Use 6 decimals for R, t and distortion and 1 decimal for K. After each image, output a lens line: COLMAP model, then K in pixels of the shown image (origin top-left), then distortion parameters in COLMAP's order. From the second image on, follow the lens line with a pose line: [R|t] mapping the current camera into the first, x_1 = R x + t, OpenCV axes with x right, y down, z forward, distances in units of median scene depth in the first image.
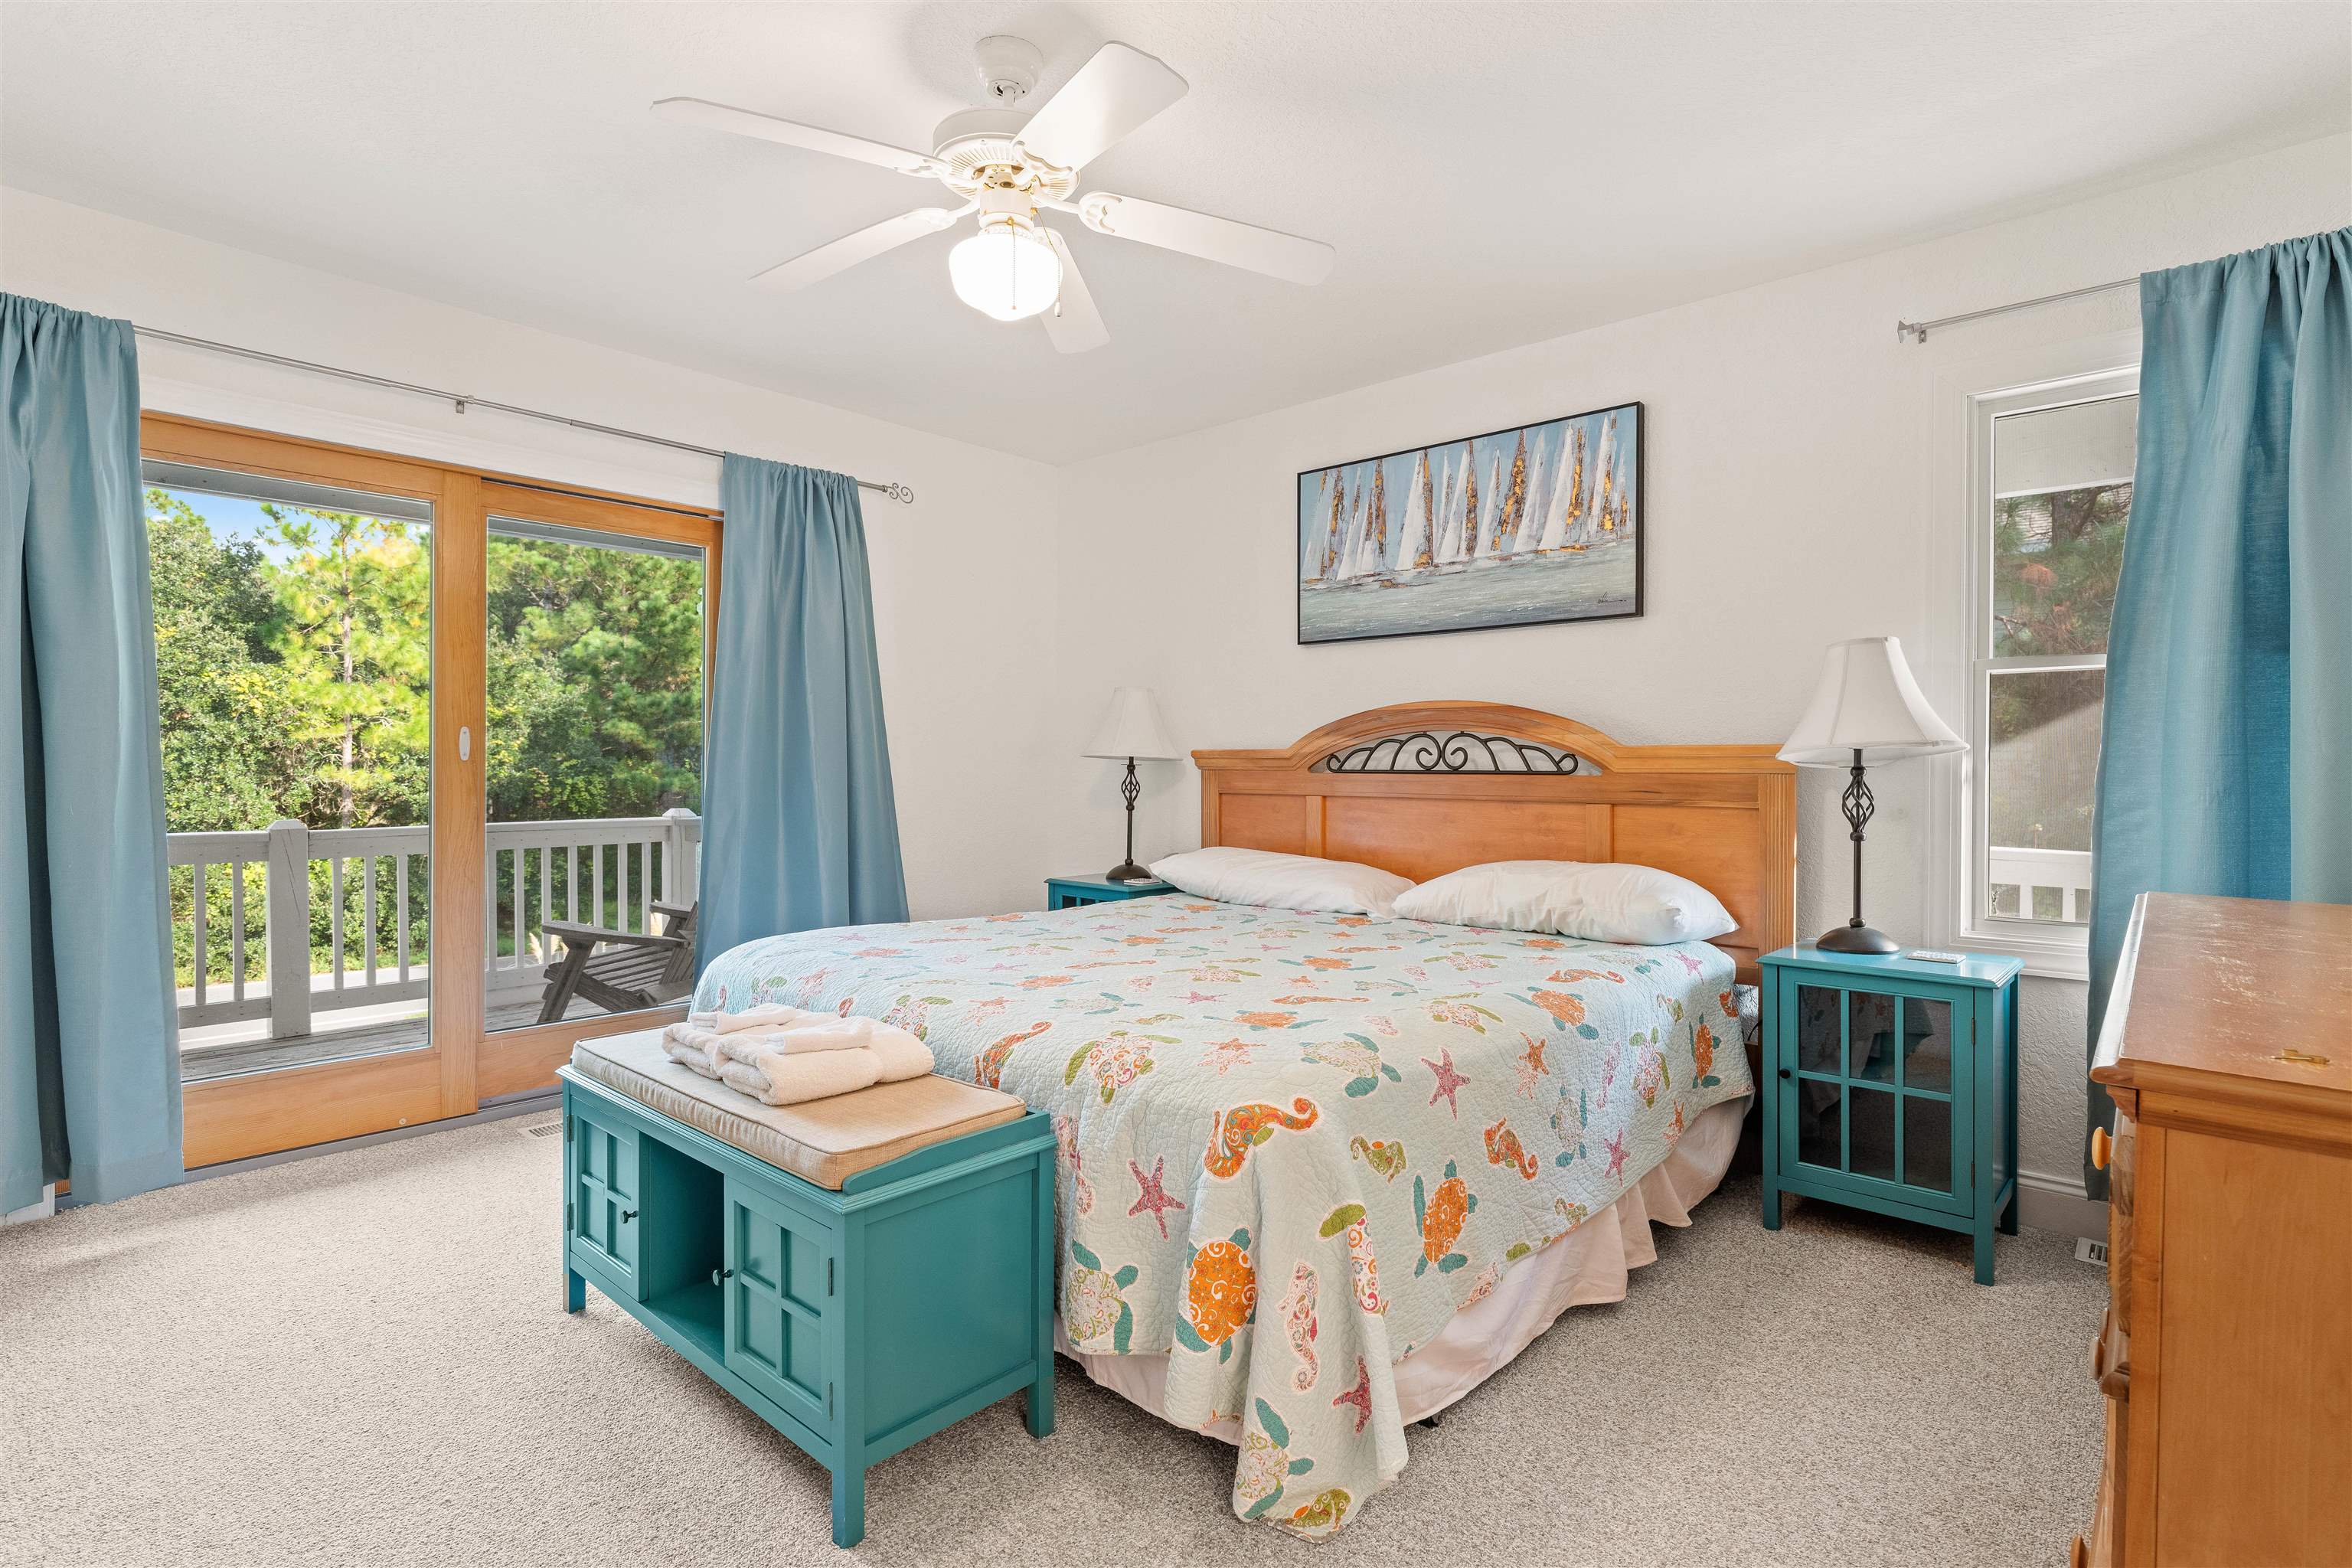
lens RADIAL K [[1137.2, 0, 1185.8], [0, 1137.2, 750.7], [0, 0, 1]] dist [-0.002102, -0.000433]
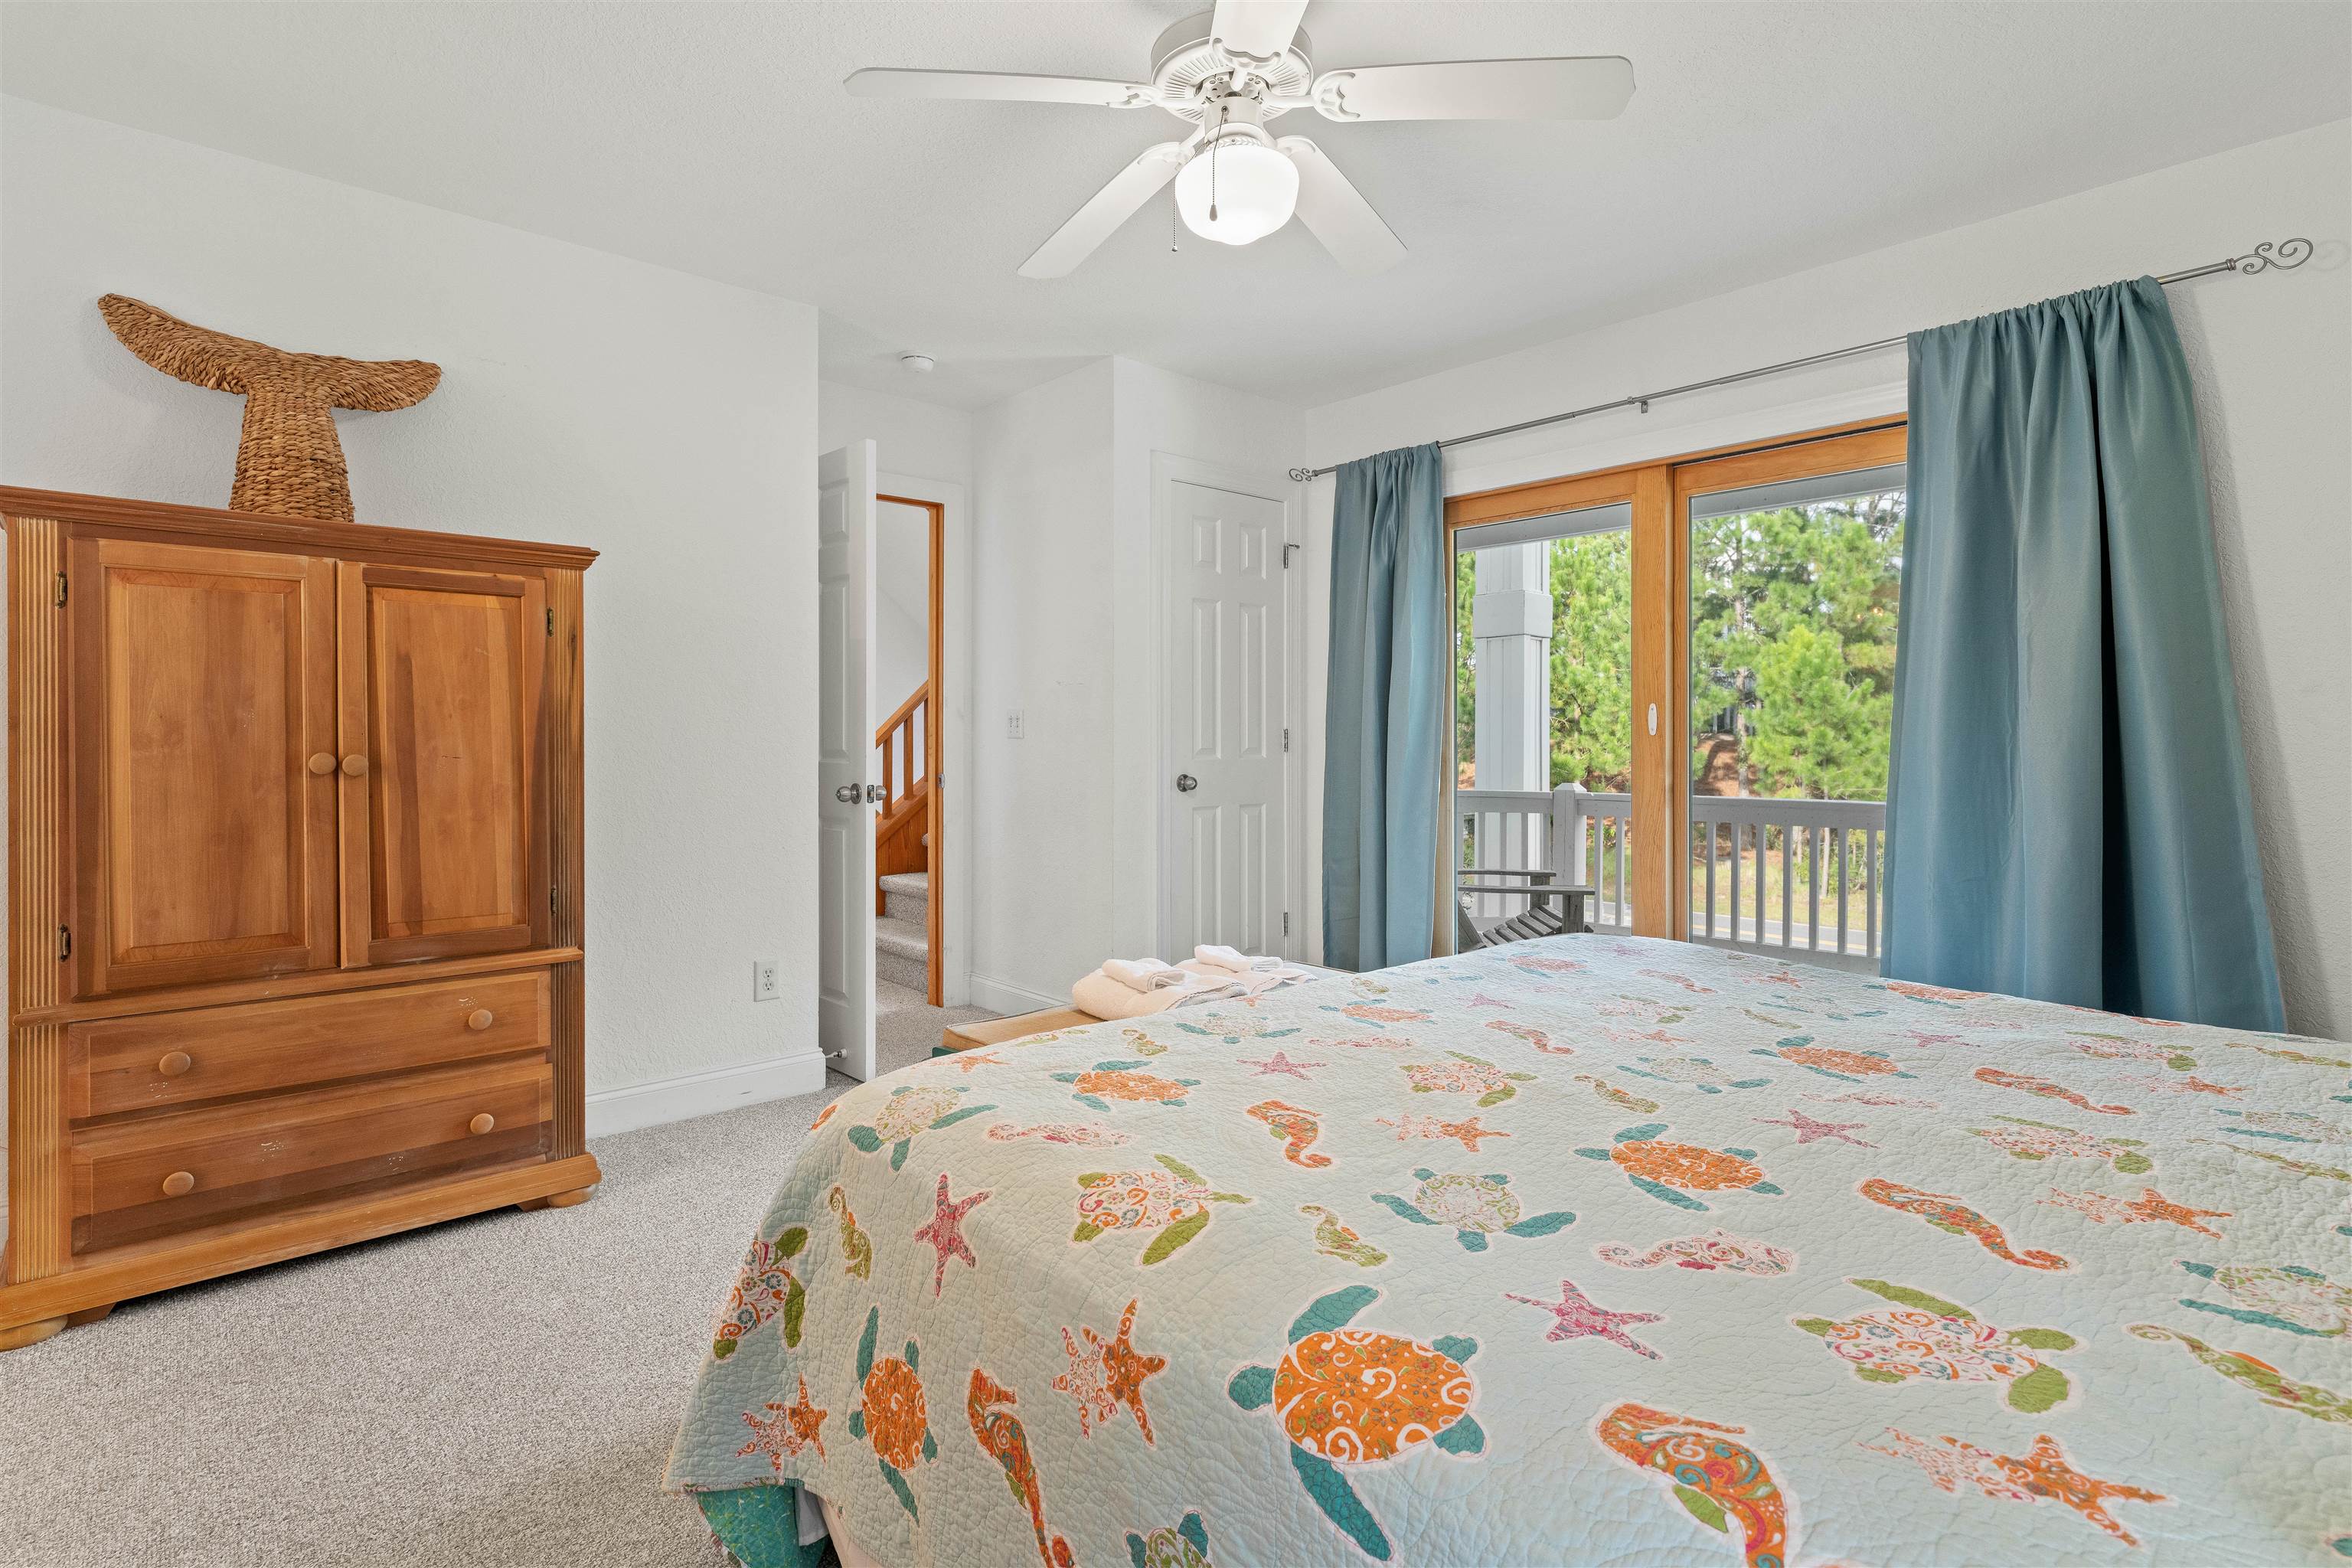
lens RADIAL K [[1137.2, 0, 1185.8], [0, 1137.2, 750.7], [0, 0, 1]] dist [-0.002102, -0.000433]
pose [[-0.103333, 0.005359, -0.994632, 0.510445], [0.009227, 0.999948, 0.004429, 0.014038], [0.994604, -0.008720, -0.103377, 0.729402]]
